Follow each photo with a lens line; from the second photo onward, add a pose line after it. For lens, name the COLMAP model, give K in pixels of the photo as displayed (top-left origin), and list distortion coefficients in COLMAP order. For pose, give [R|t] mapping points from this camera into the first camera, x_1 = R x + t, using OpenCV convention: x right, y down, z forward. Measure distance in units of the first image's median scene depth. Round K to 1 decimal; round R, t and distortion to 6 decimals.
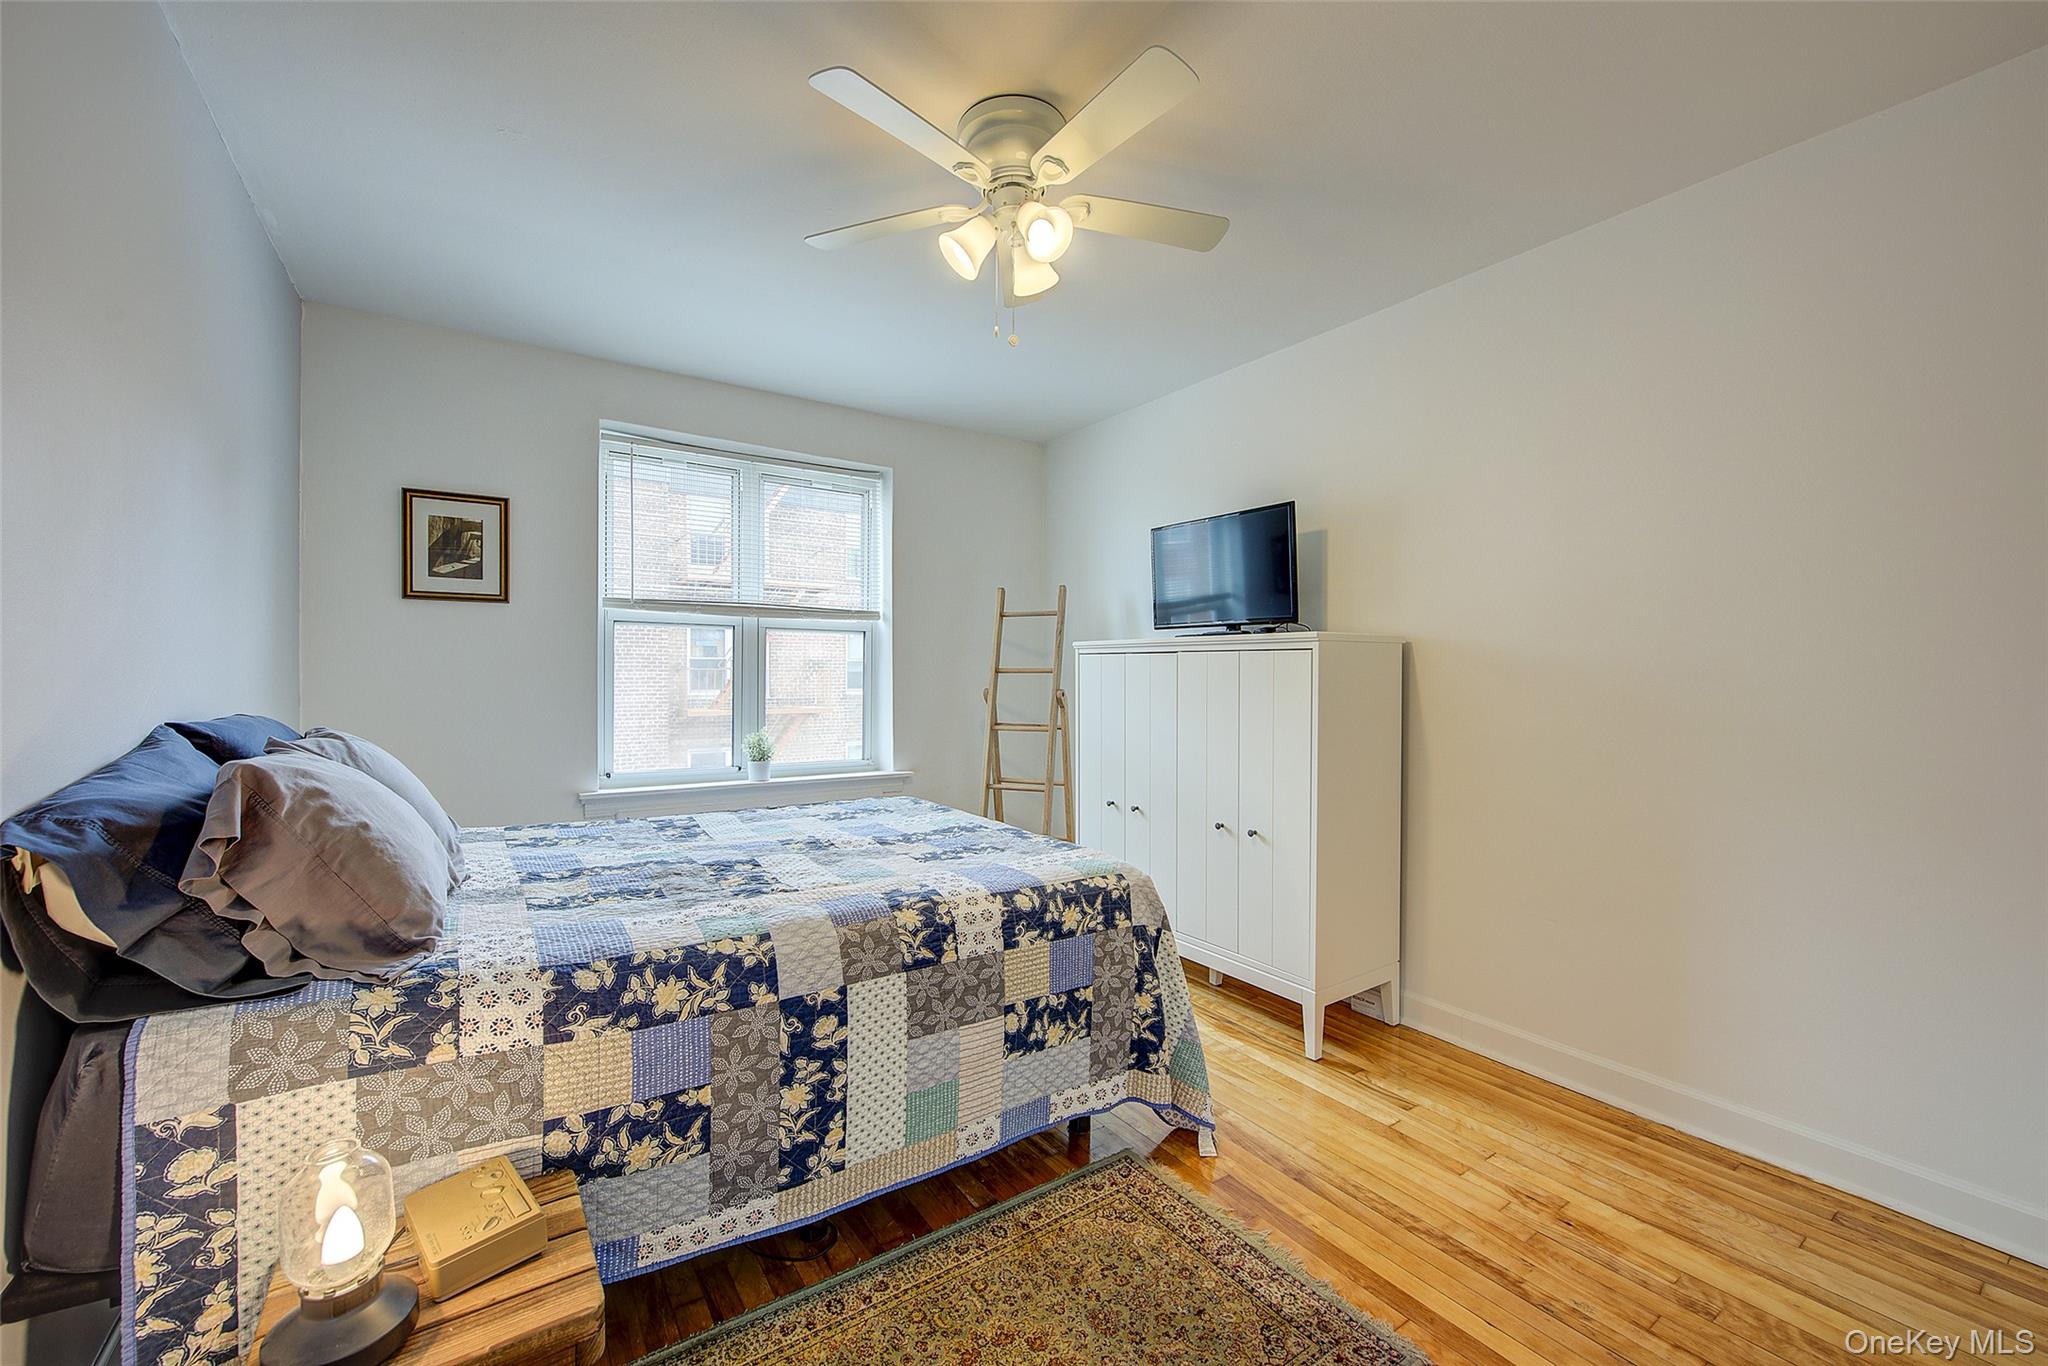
lens RADIAL K [[801.1, 0, 1032.3], [0, 801.1, 678.1], [0, 0, 1]] dist [-0.006676, -0.000281]
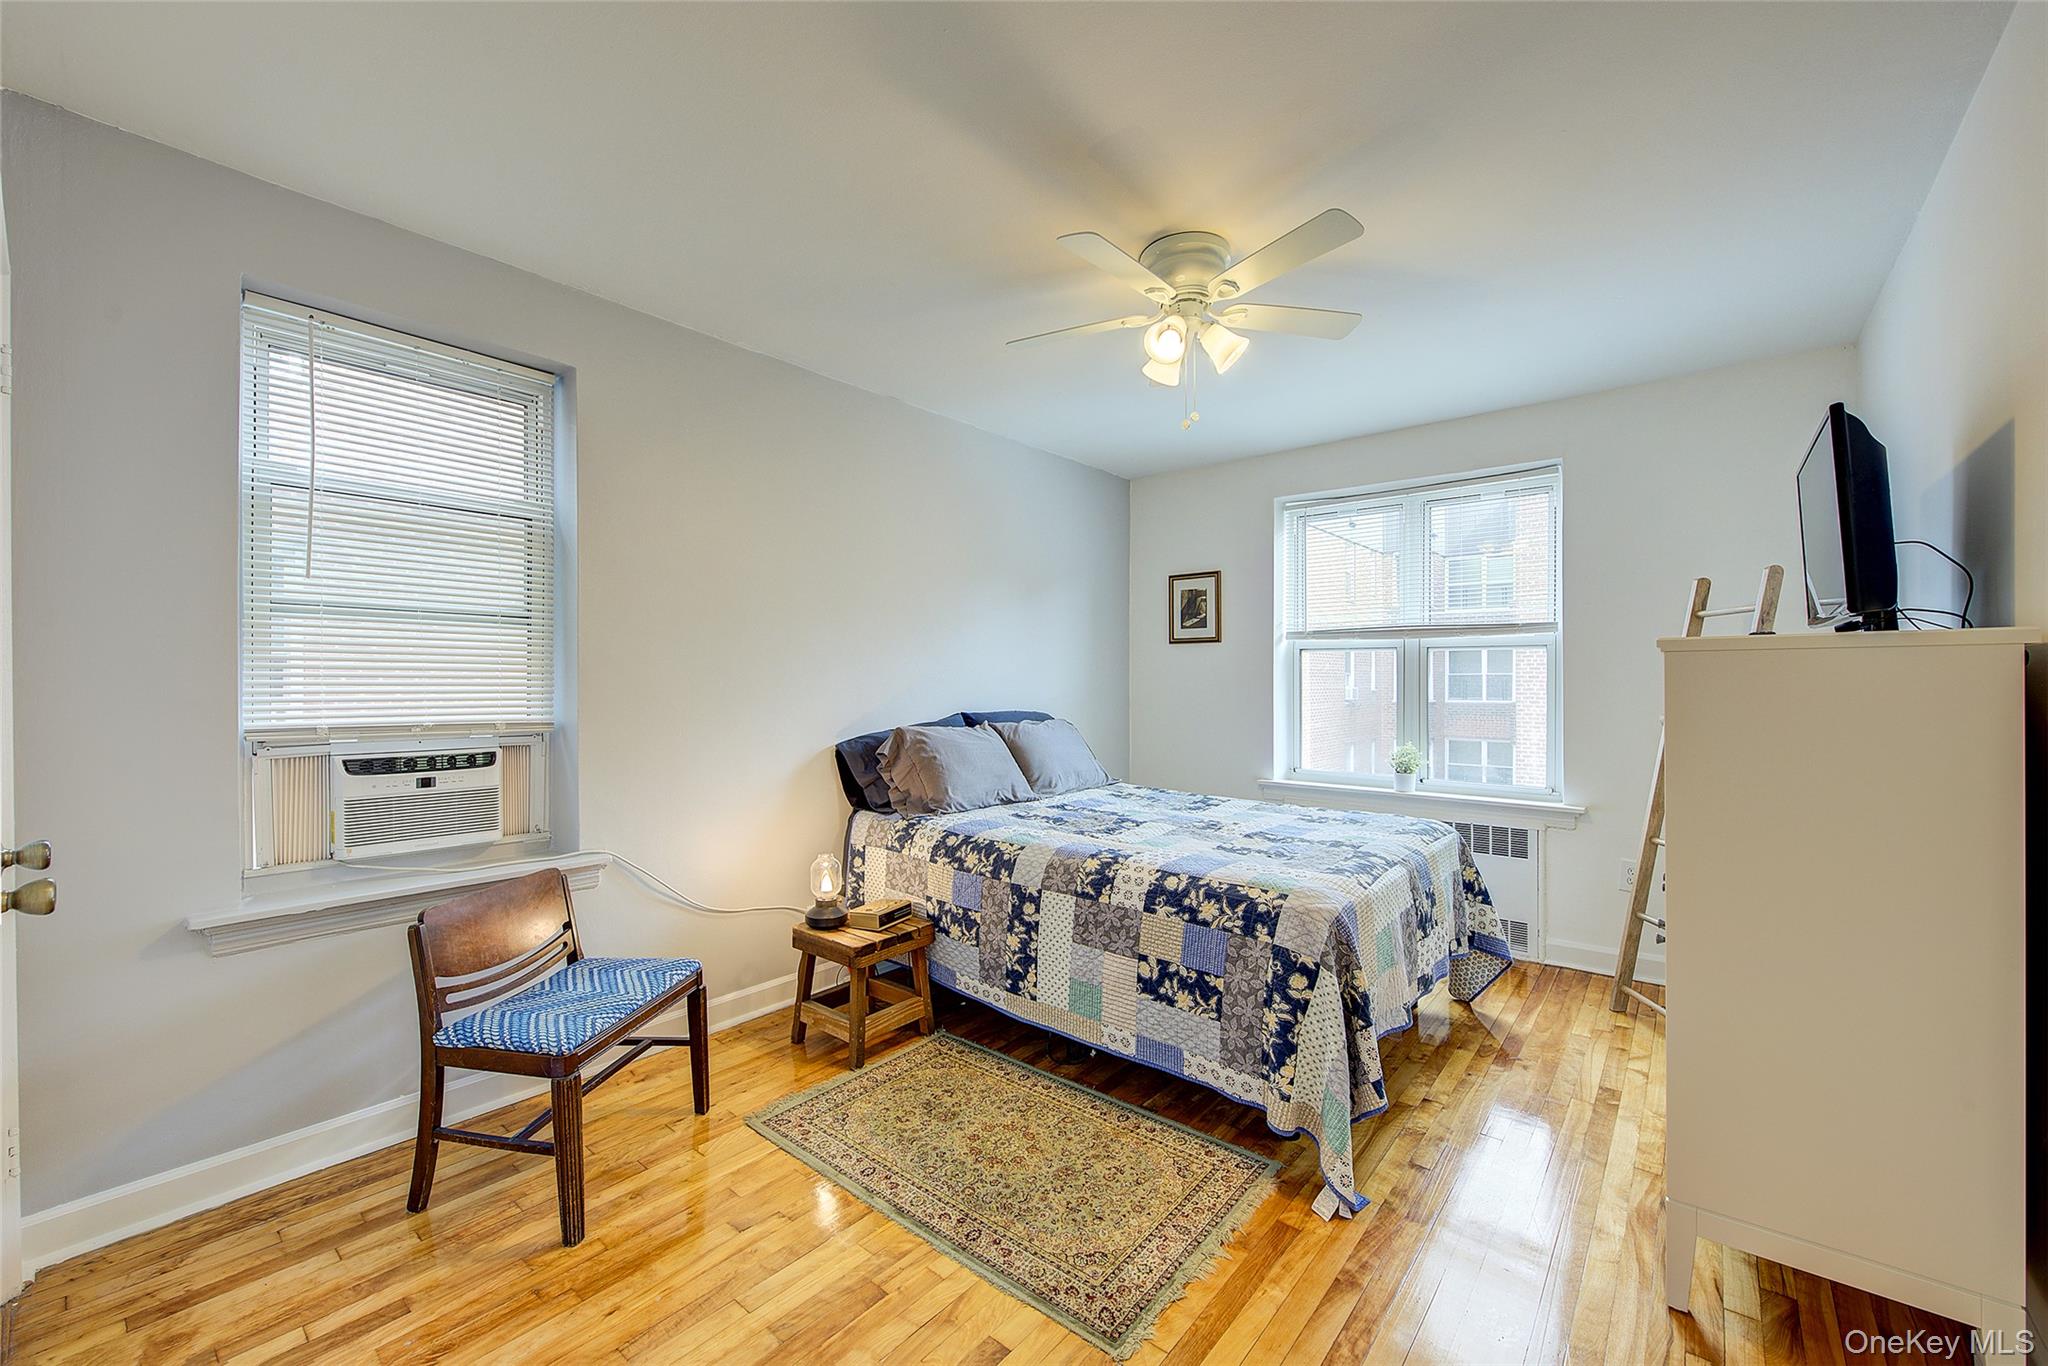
lens RADIAL K [[801.1, 0, 1032.3], [0, 801.1, 678.1], [0, 0, 1]] dist [-0.006676, -0.000281]
pose [[0.281029, -0.007212, -0.959672, 1.166016], [-0.005094, 0.999946, -0.009007, -0.024673], [0.959686, 0.007420, 0.280977, 0.464616]]
